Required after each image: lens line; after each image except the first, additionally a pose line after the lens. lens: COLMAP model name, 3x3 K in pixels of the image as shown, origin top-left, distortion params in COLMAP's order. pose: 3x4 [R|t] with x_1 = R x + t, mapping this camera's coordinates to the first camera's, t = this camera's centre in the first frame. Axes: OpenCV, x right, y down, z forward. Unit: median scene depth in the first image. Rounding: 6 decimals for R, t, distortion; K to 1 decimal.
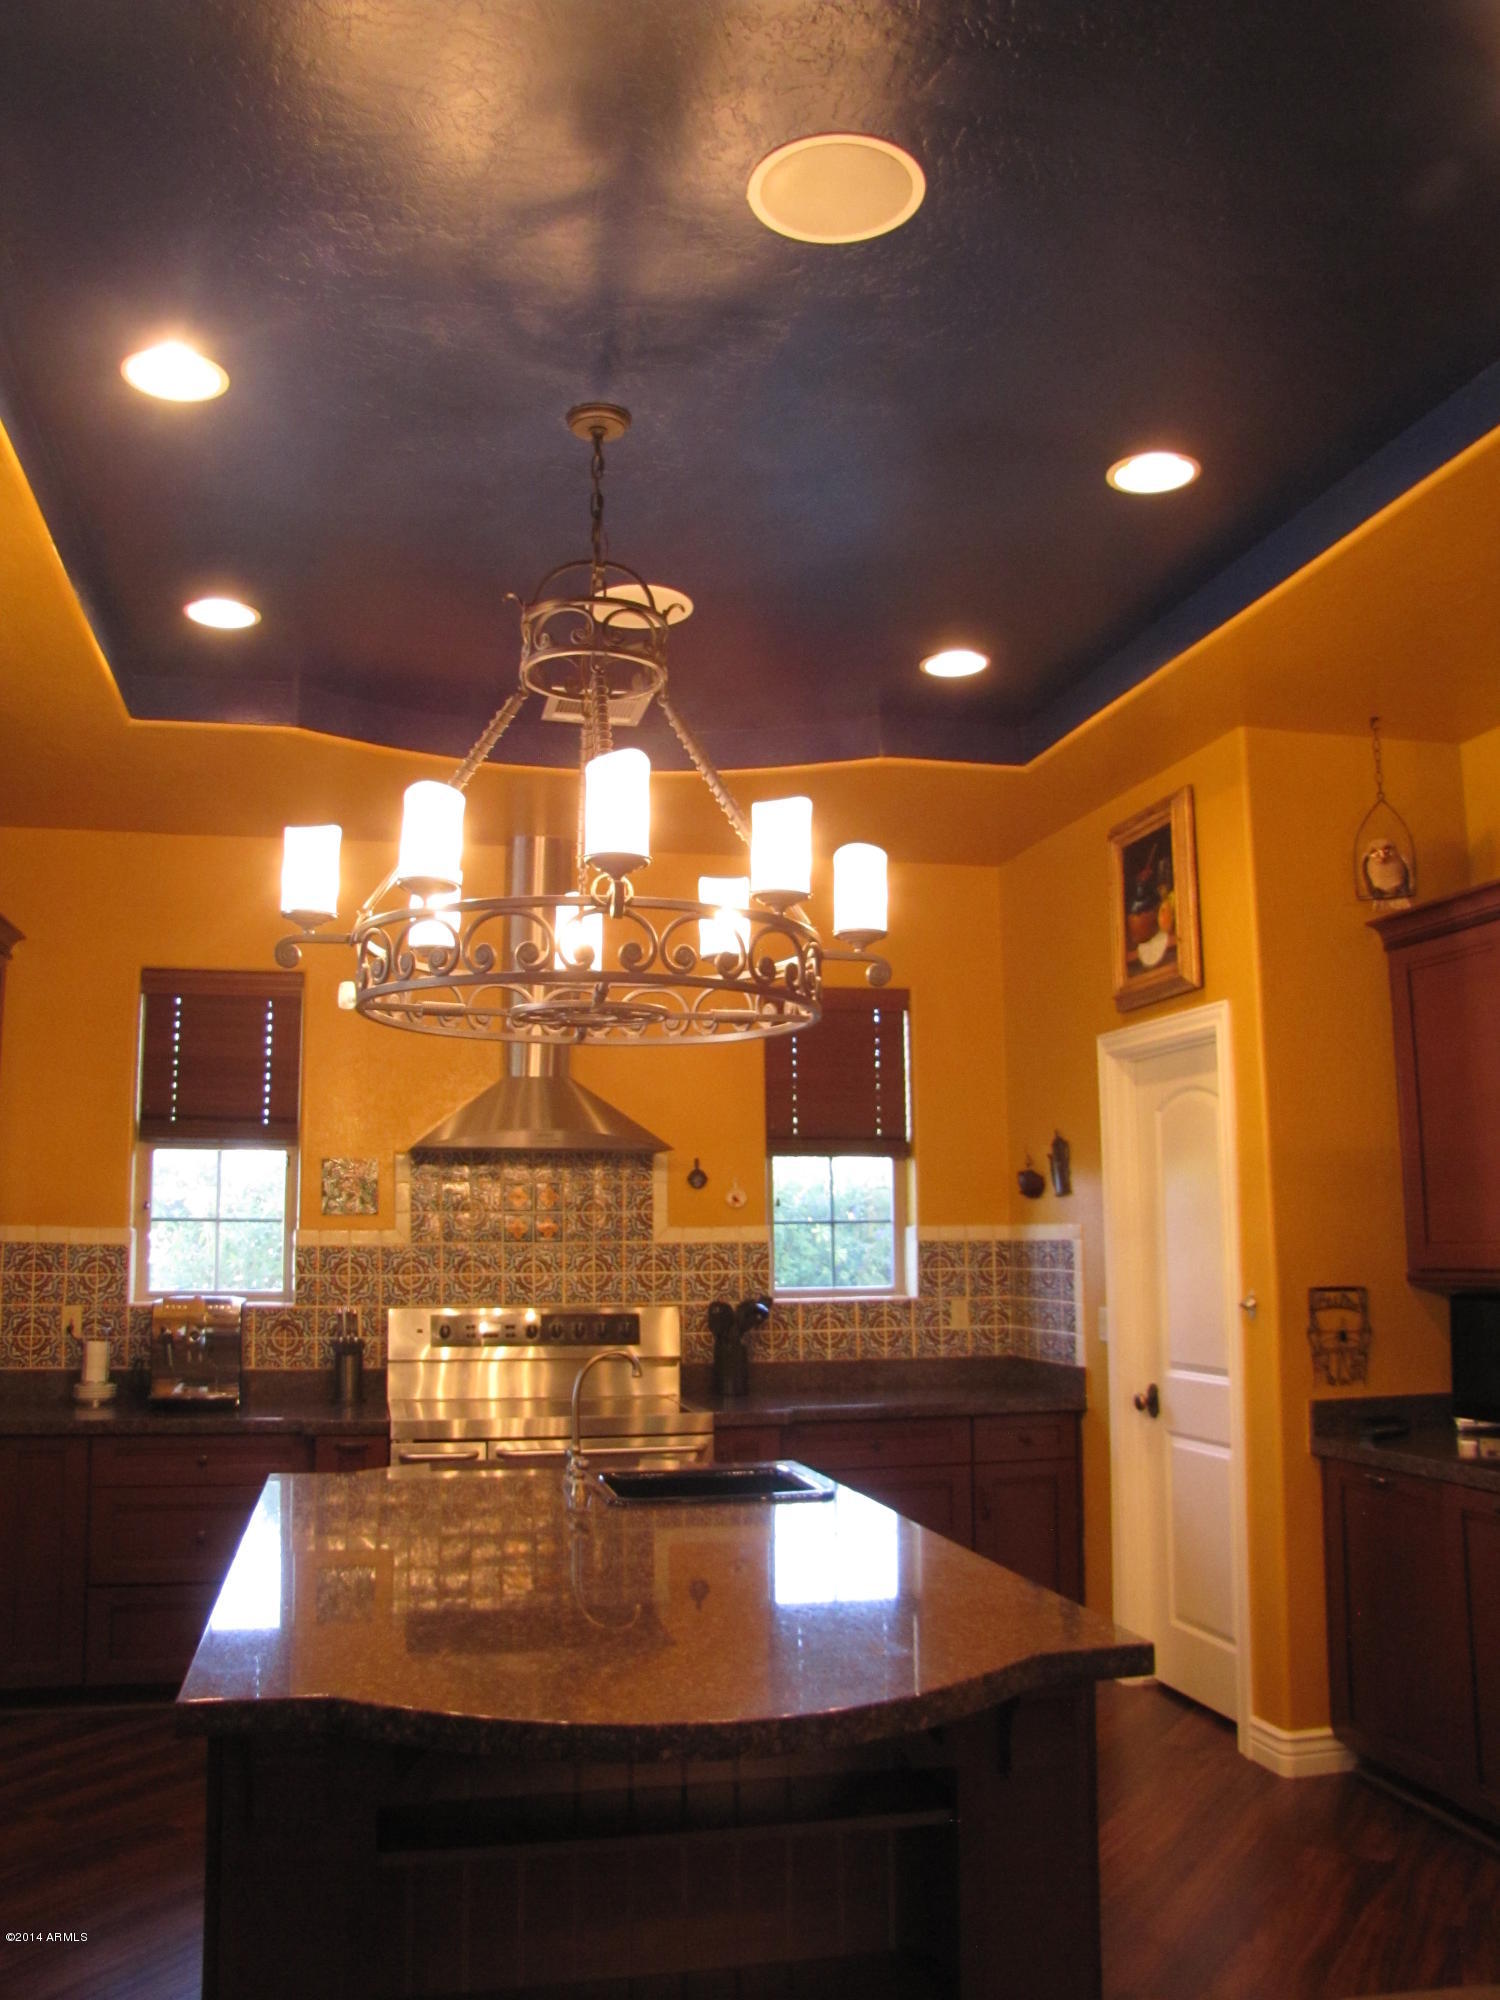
lens RADIAL K [[1611.1, 0, 740.1], [0, 1611.1, 995.5], [0, 0, 1]] dist [-0.141299, 0.066158]
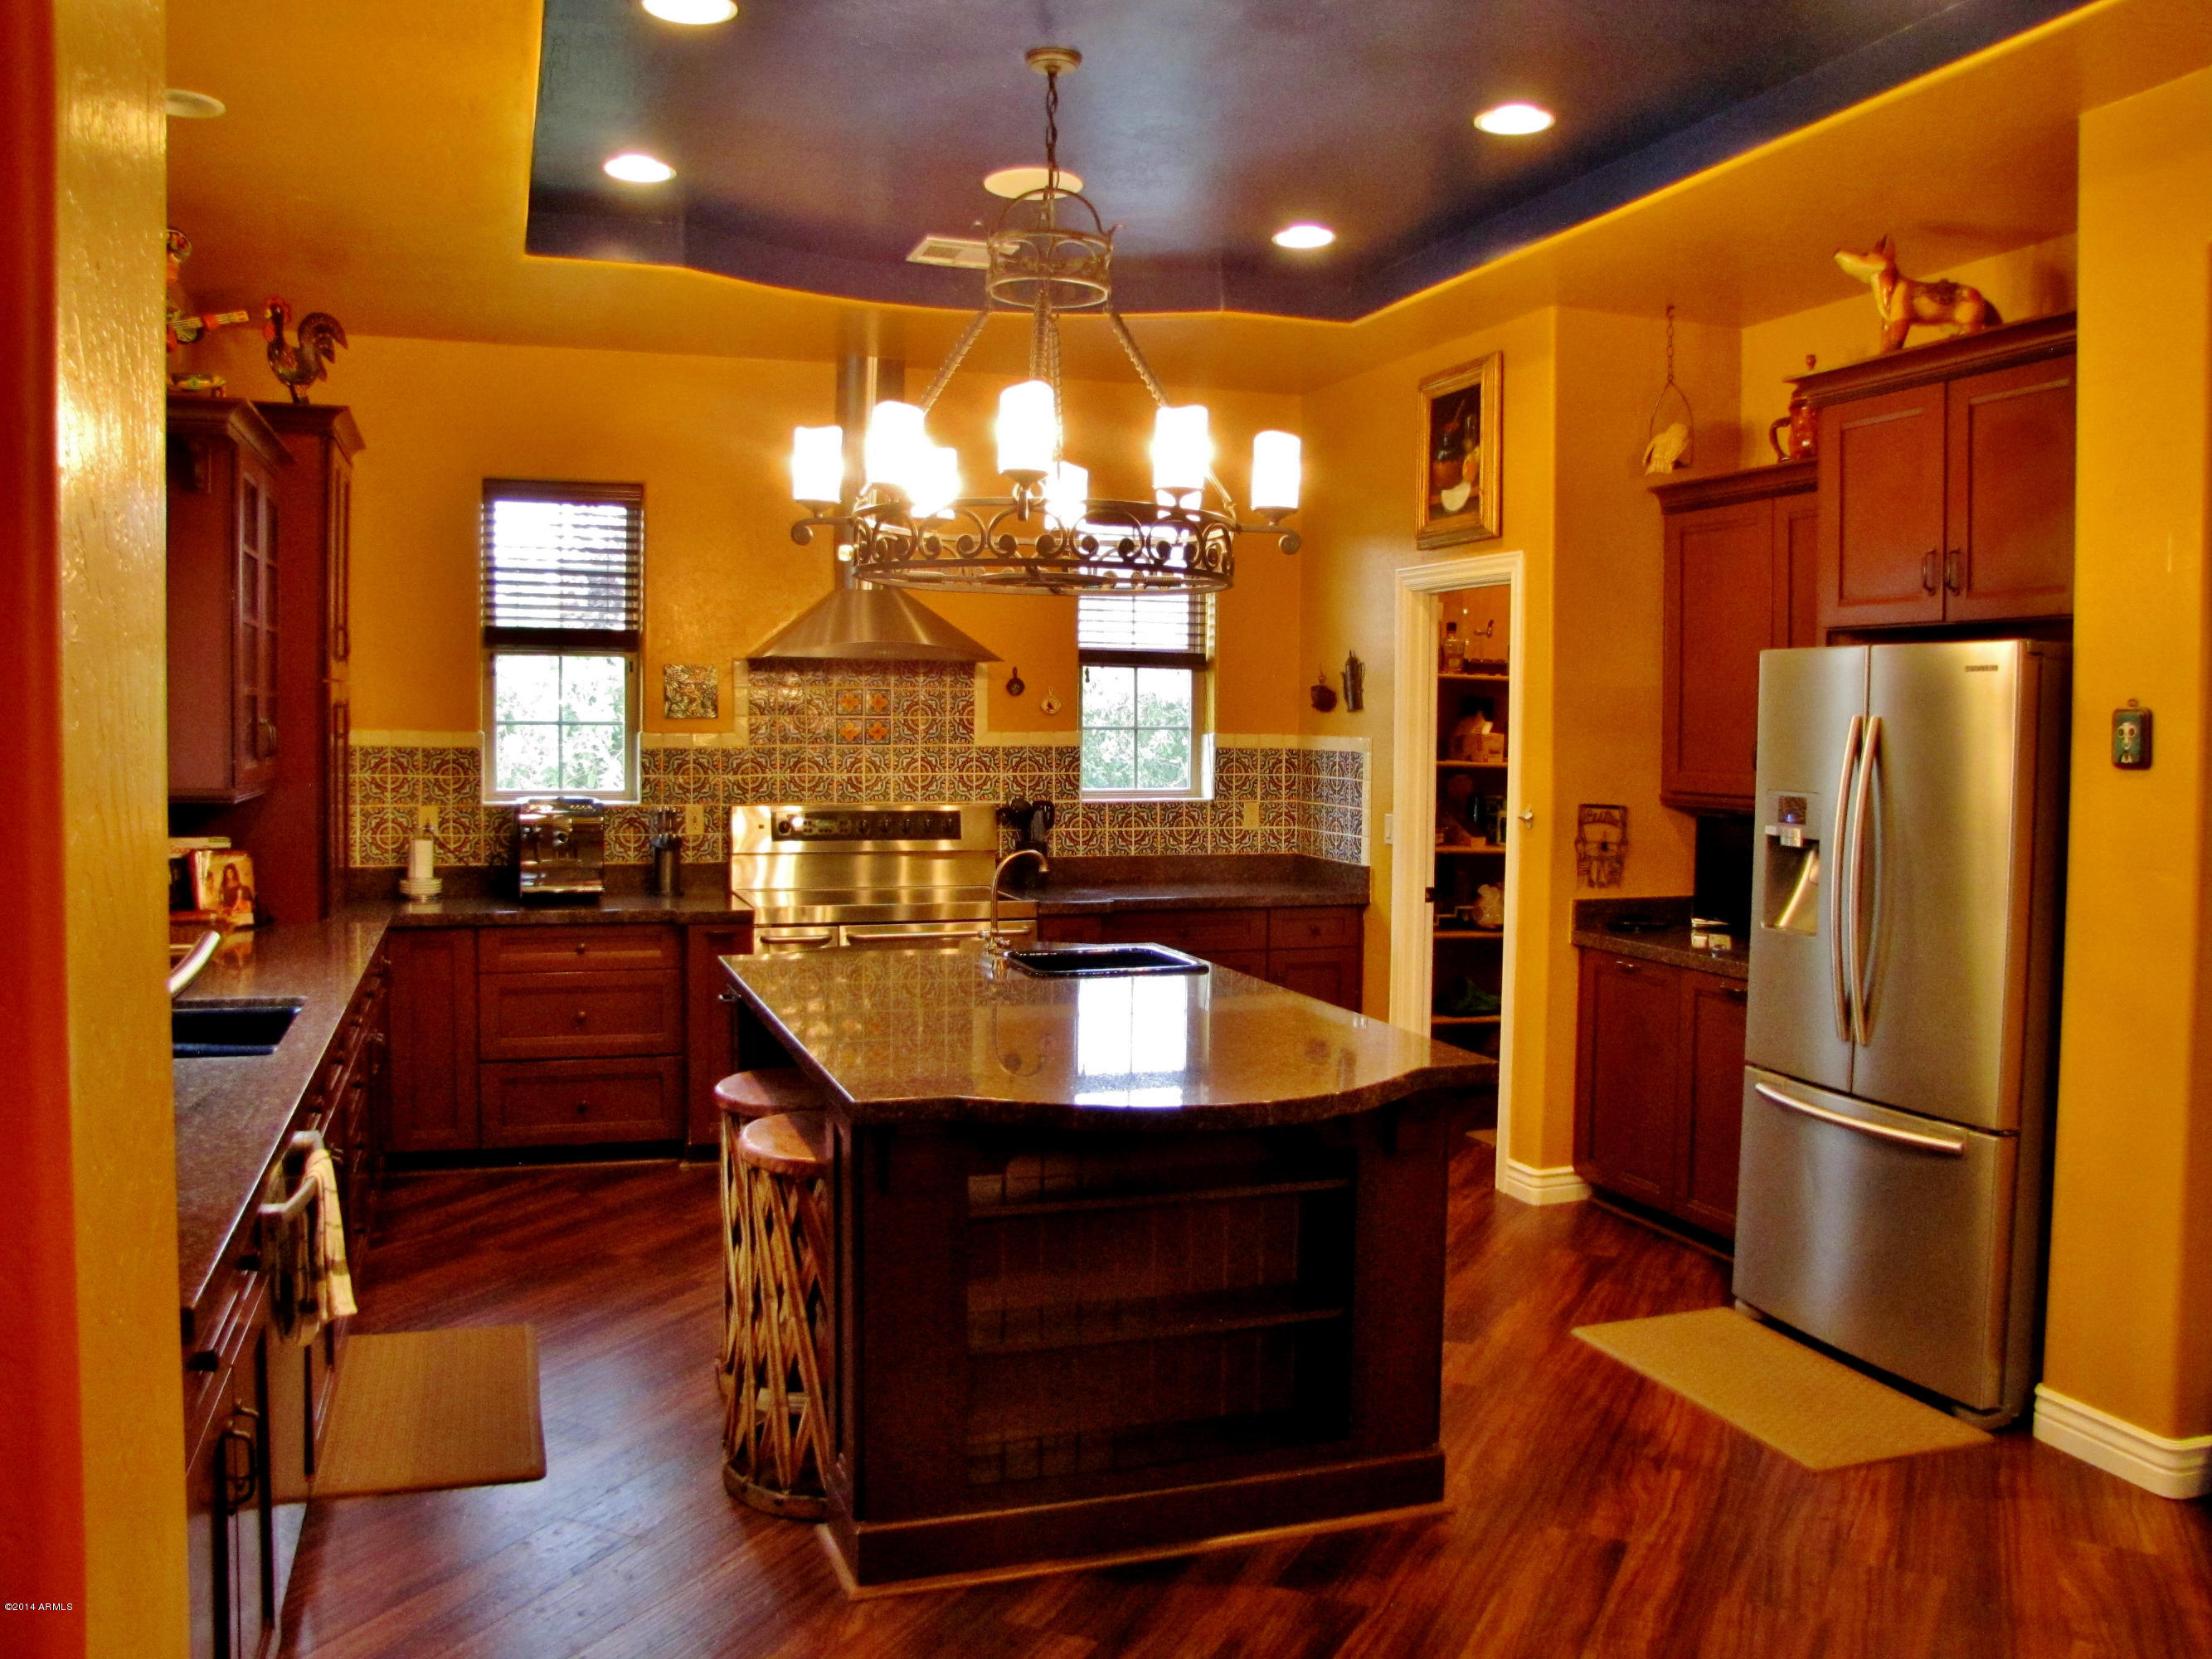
lens RADIAL K [[1782.0, 0, 1120.1], [0, 1782.0, 811.2], [0, 0, 1]] dist [-0.141299, 0.066158]
pose [[0.993056, 0.010348, 0.117190, -0.098700], [-0.033916, 0.979014, 0.200953, -0.046839], [-0.112651, -0.203532, 0.972566, -0.180845]]
